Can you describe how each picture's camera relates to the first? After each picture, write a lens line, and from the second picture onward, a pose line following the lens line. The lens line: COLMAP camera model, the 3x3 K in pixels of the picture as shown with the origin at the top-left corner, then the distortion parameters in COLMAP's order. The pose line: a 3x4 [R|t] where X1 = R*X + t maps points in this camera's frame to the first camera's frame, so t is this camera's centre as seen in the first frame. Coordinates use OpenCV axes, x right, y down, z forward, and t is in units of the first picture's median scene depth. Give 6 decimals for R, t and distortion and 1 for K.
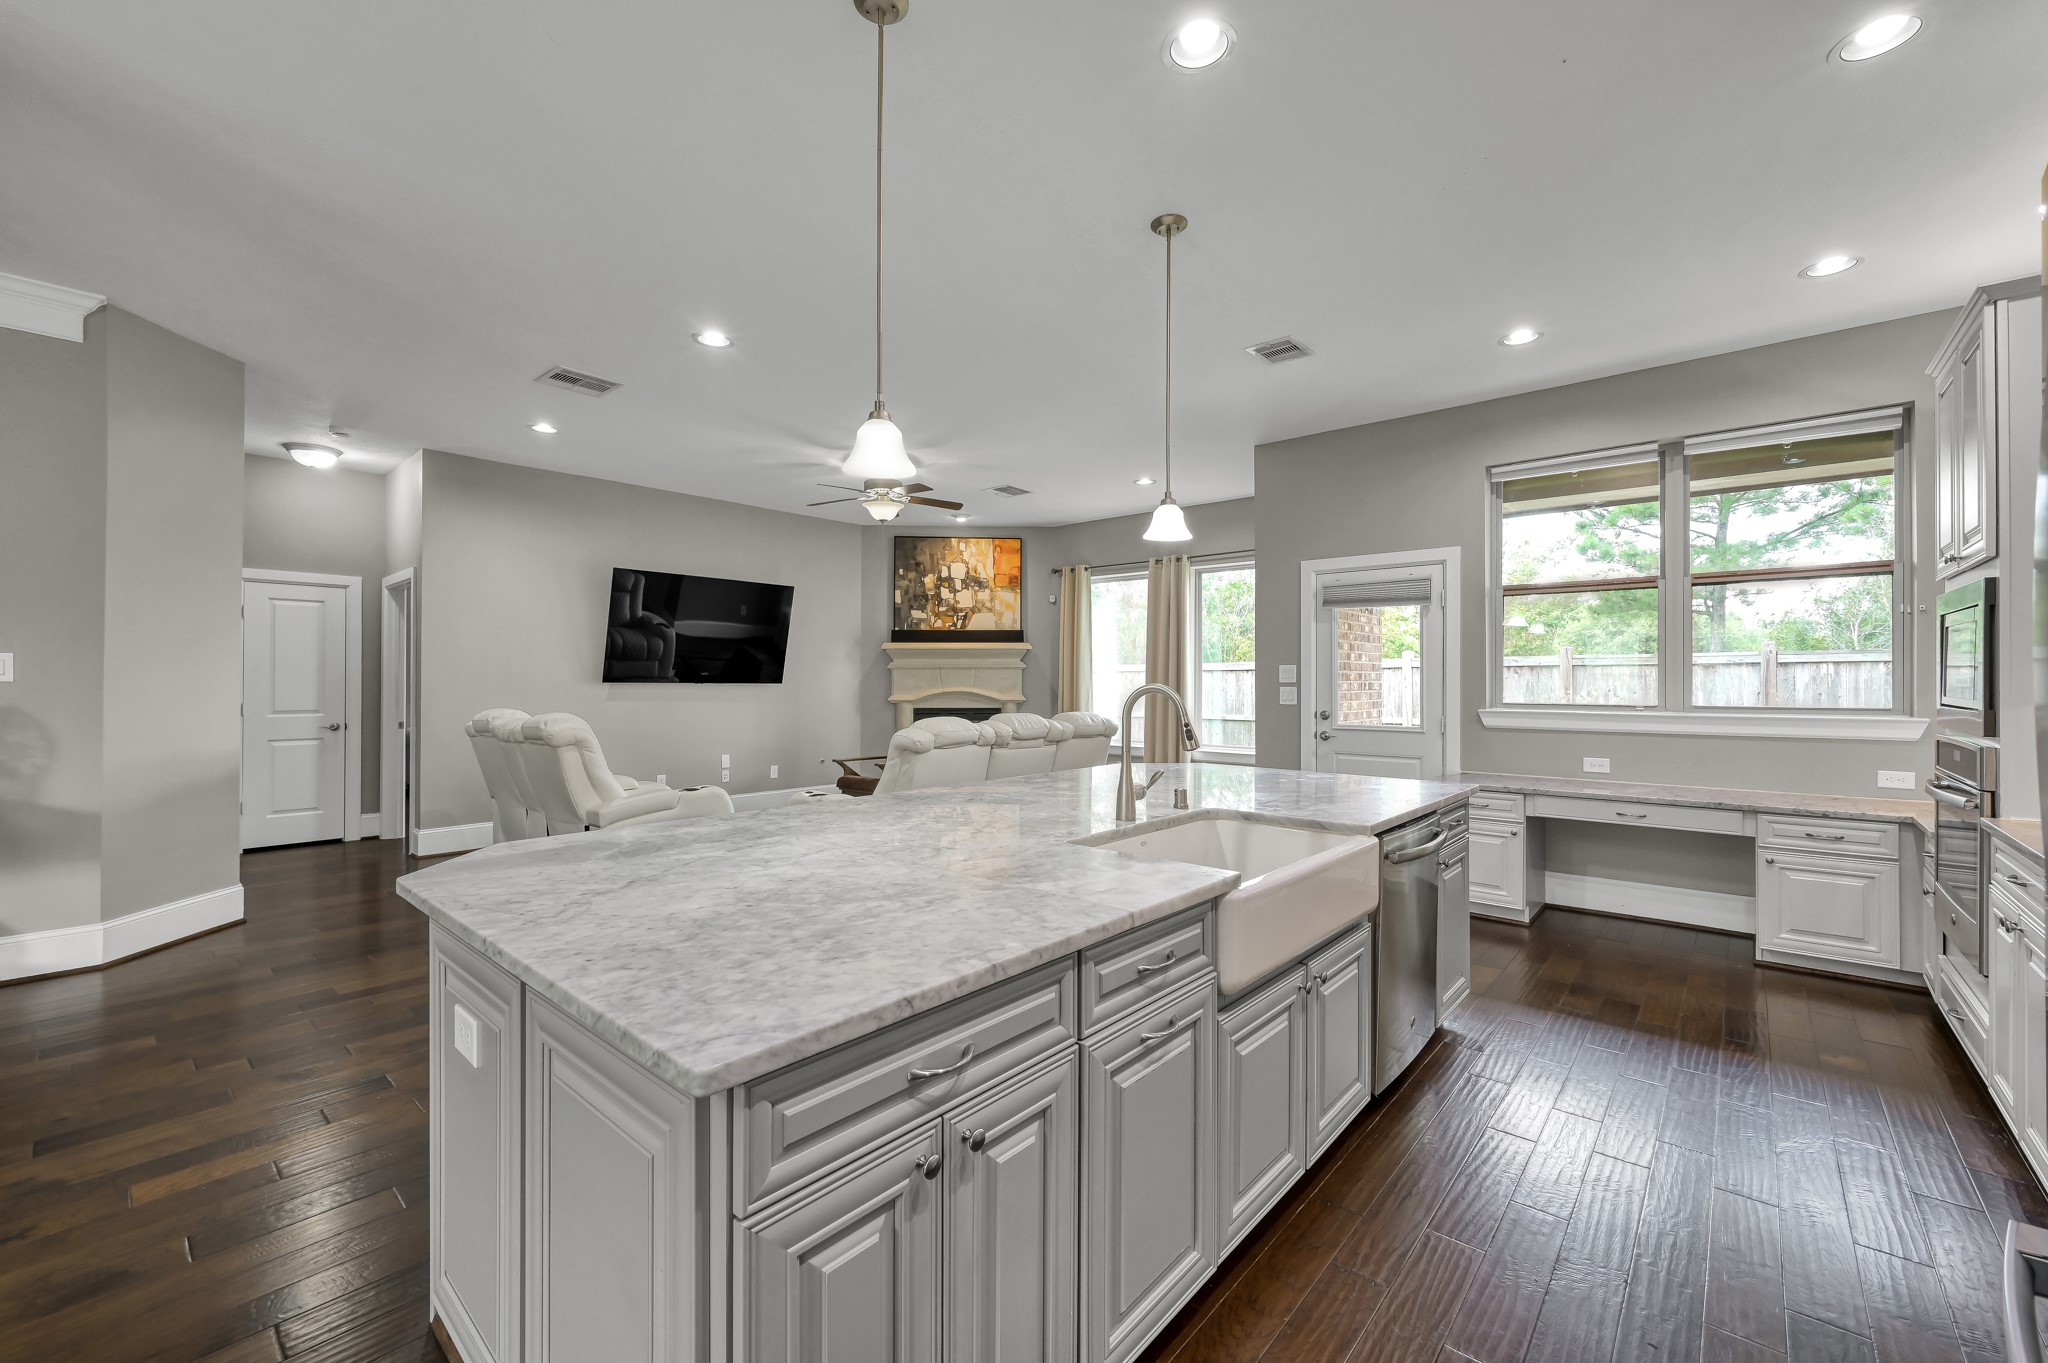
lens RADIAL K [[832.6, 0, 1022.8], [0, 832.6, 679.2], [0, 0, 1]] dist [-0.000792, 0.000047]
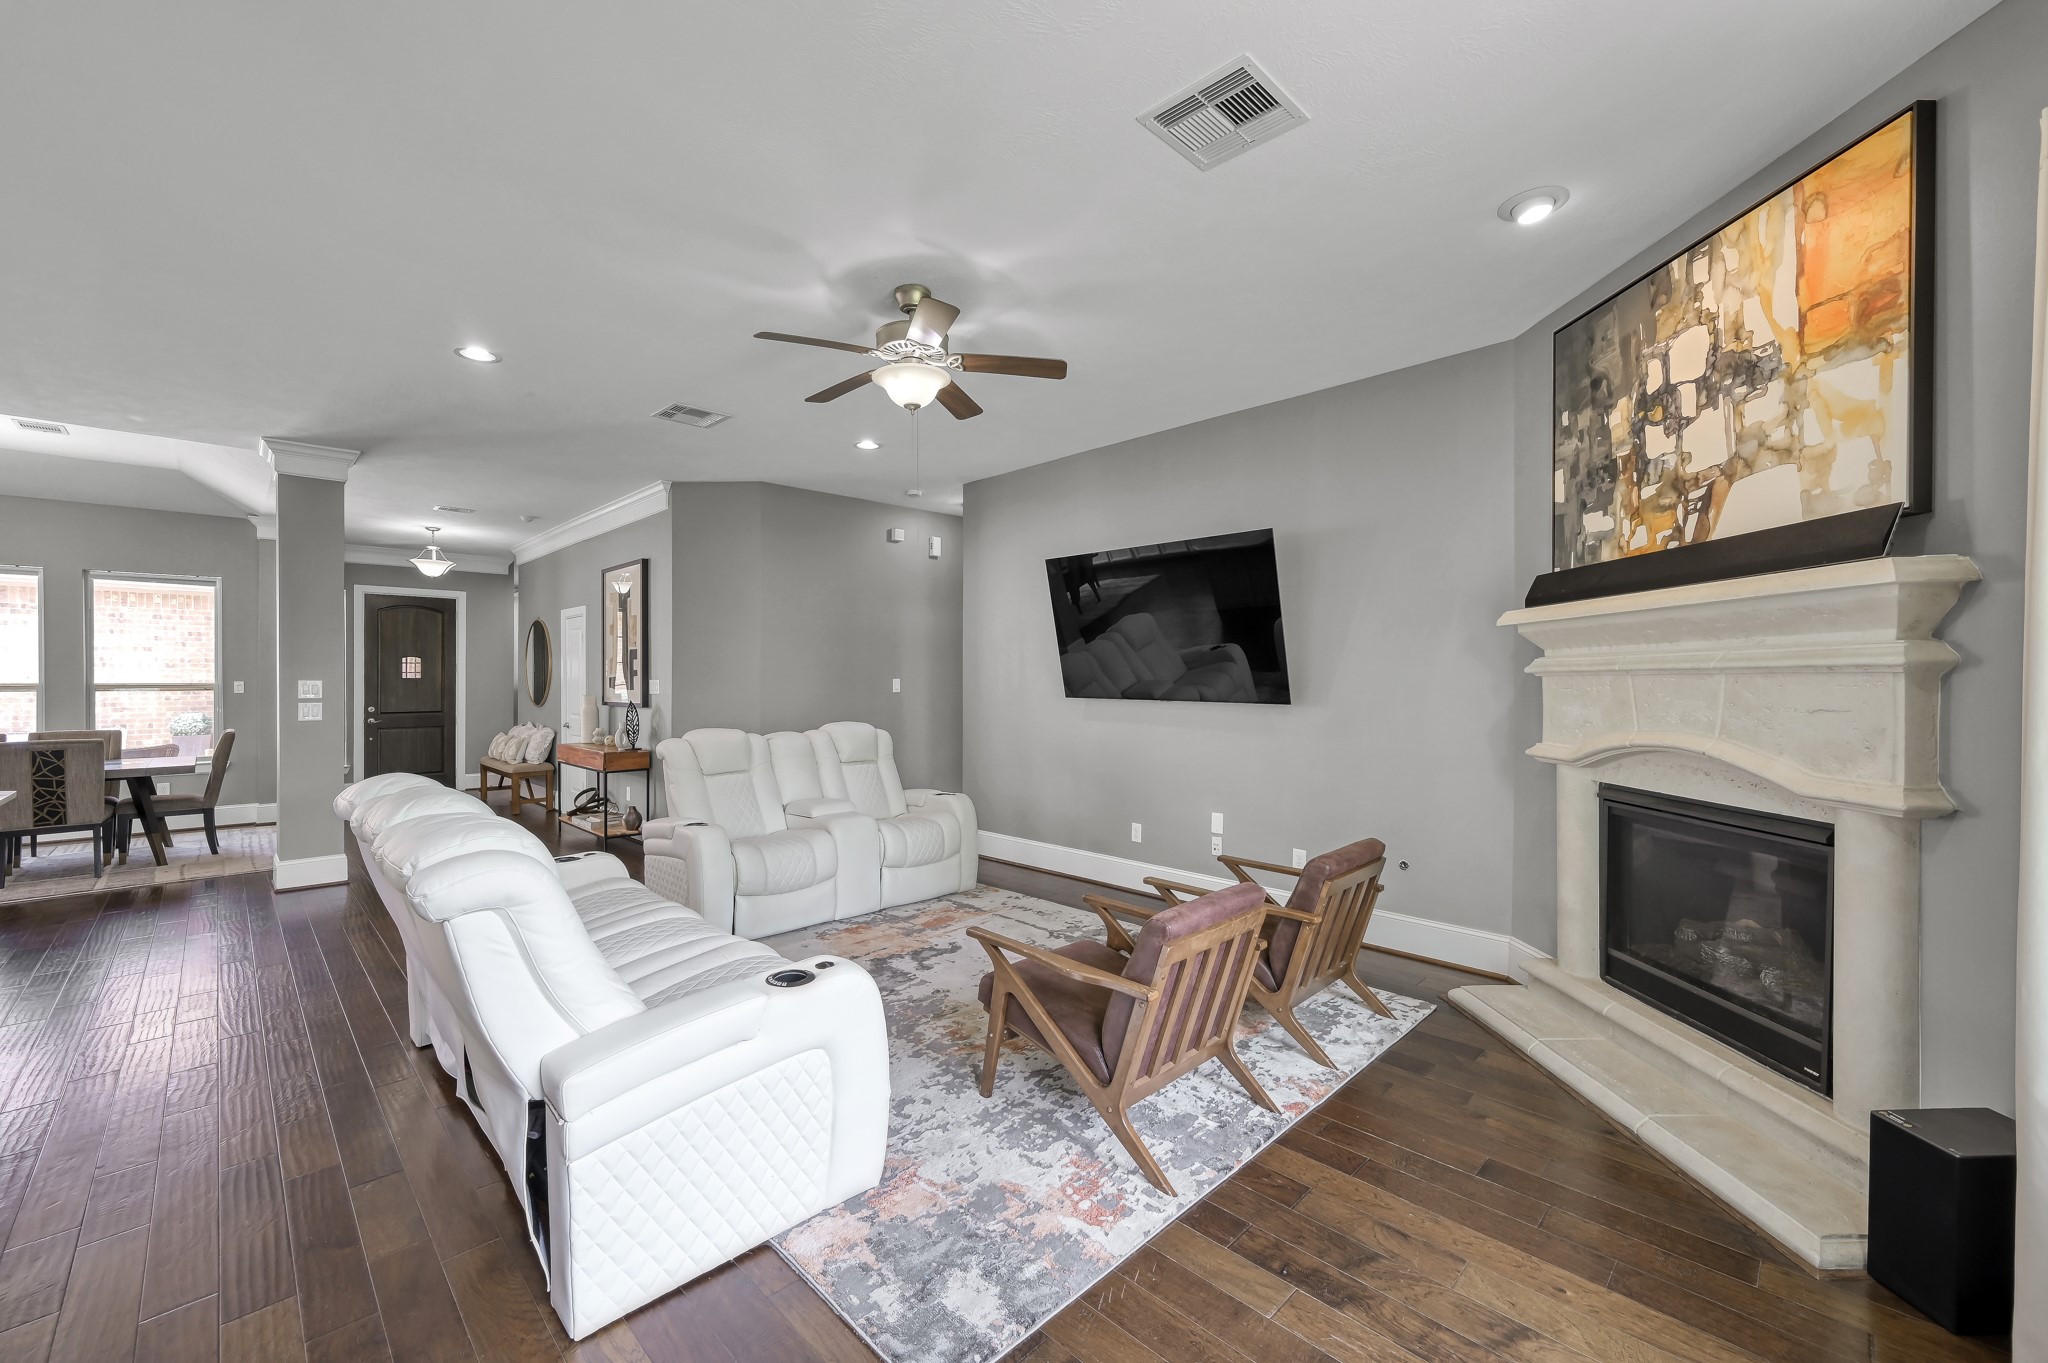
lens RADIAL K [[817.6, 0, 1024.8], [0, 817.6, 678.0], [0, 0, 1]] dist [-0.001744, 0.000164]
pose [[-0.072499, -0.000590, -0.997368, 0.250095], [0.005228, 0.999986, -0.000971, -0.011931], [0.997355, -0.005285, -0.072495, 0.799143]]
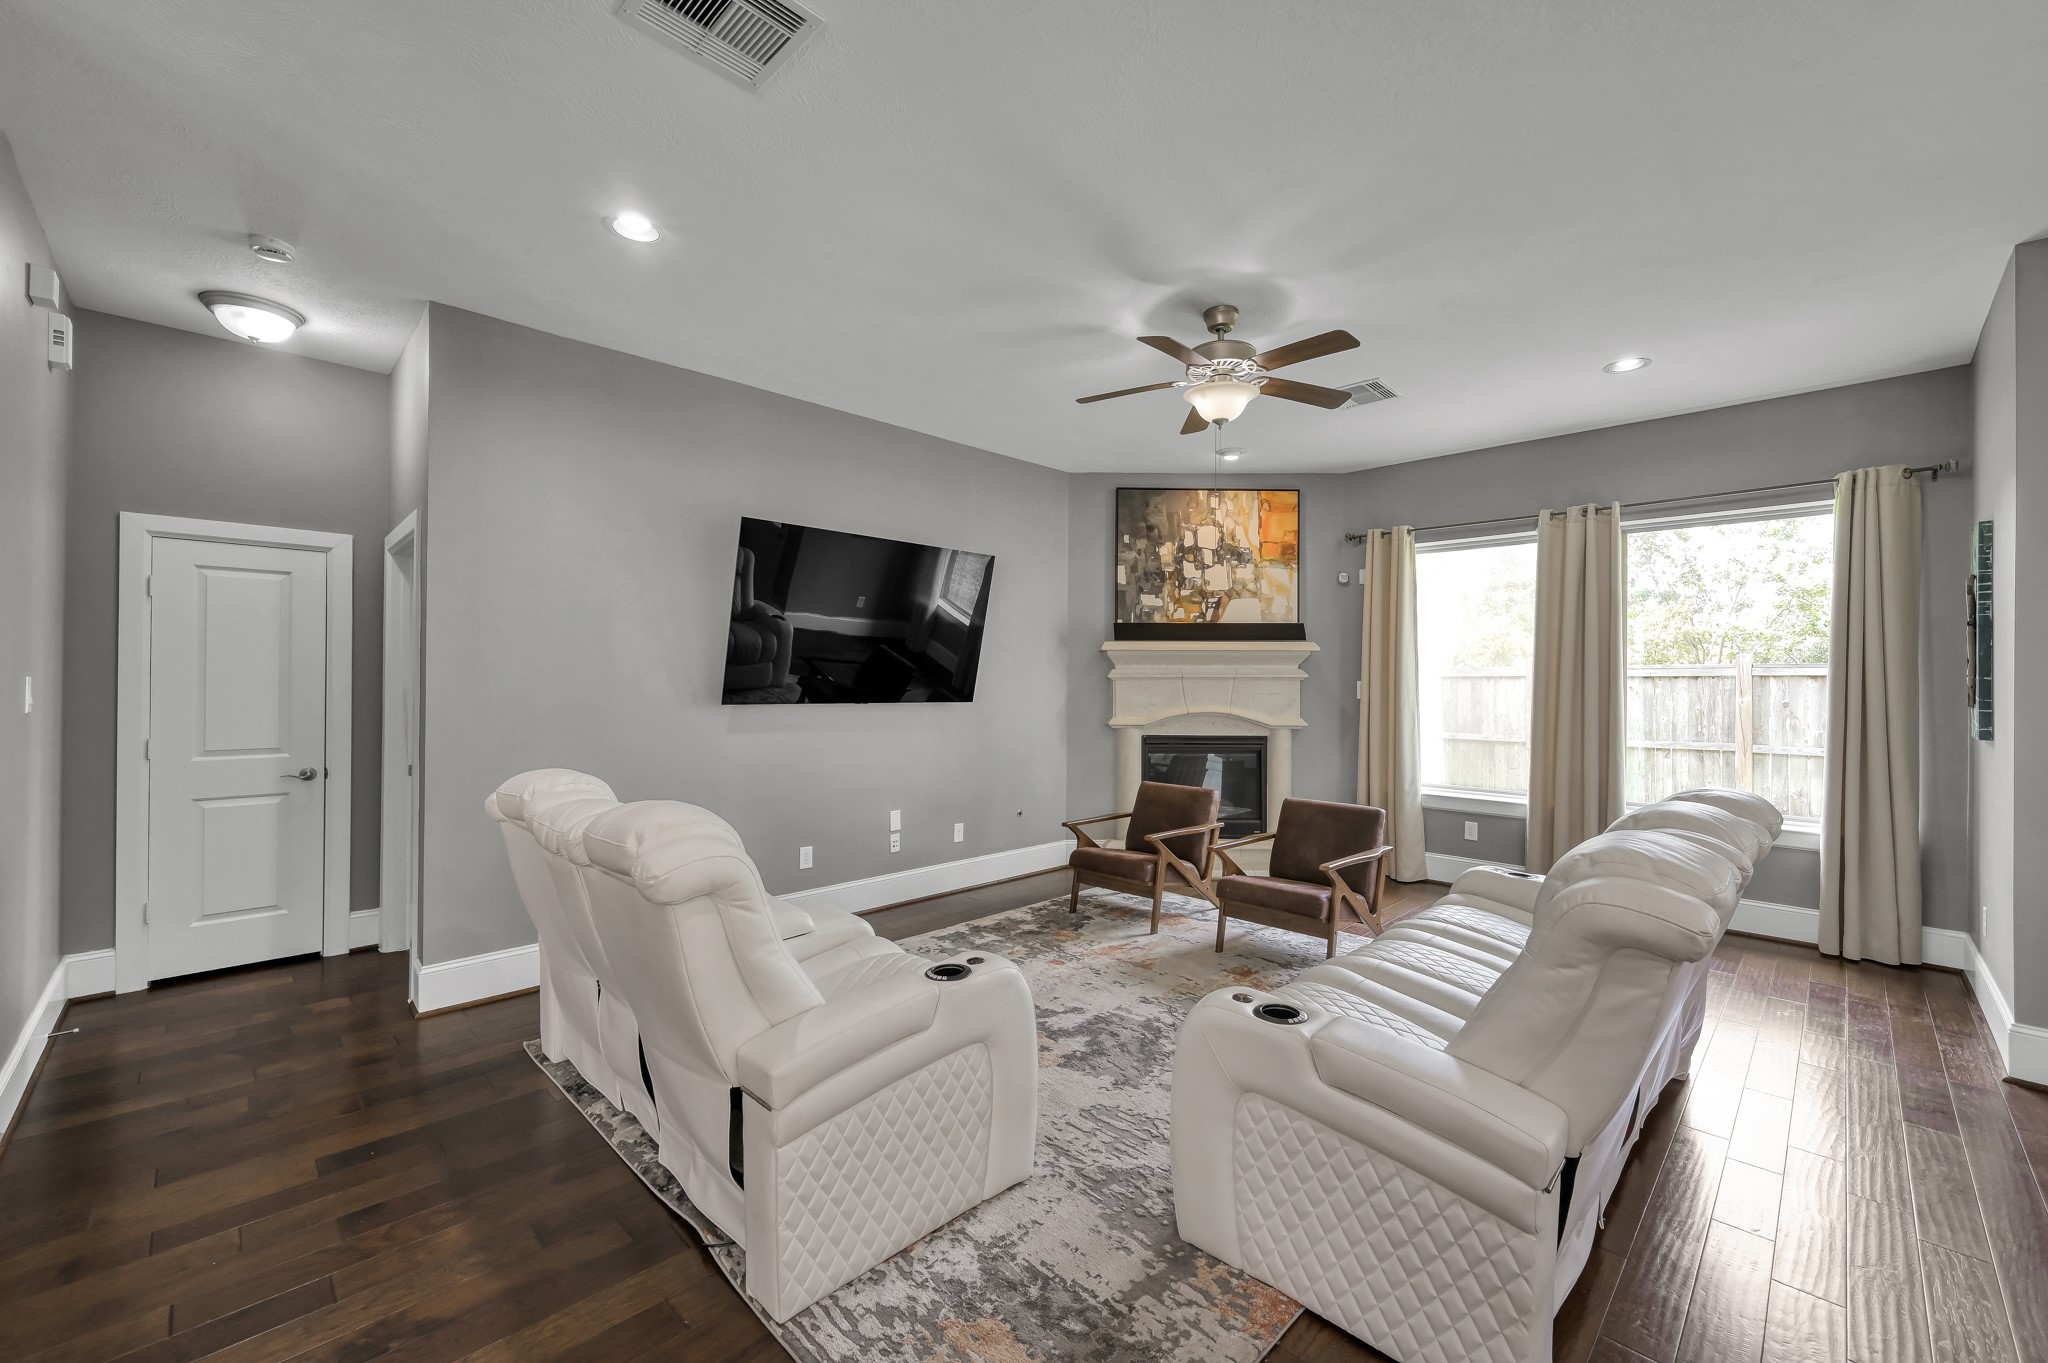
lens RADIAL K [[817.6, 0, 1024.8], [0, 817.6, 678.0], [0, 0, 1]] dist [-0.001744, 0.000164]
pose [[0.997518, 0.005137, -0.070218, -0.186633], [-0.005085, 0.999987, 0.000928, -0.013699], [0.070222, -0.000569, 0.997531, 0.321711]]
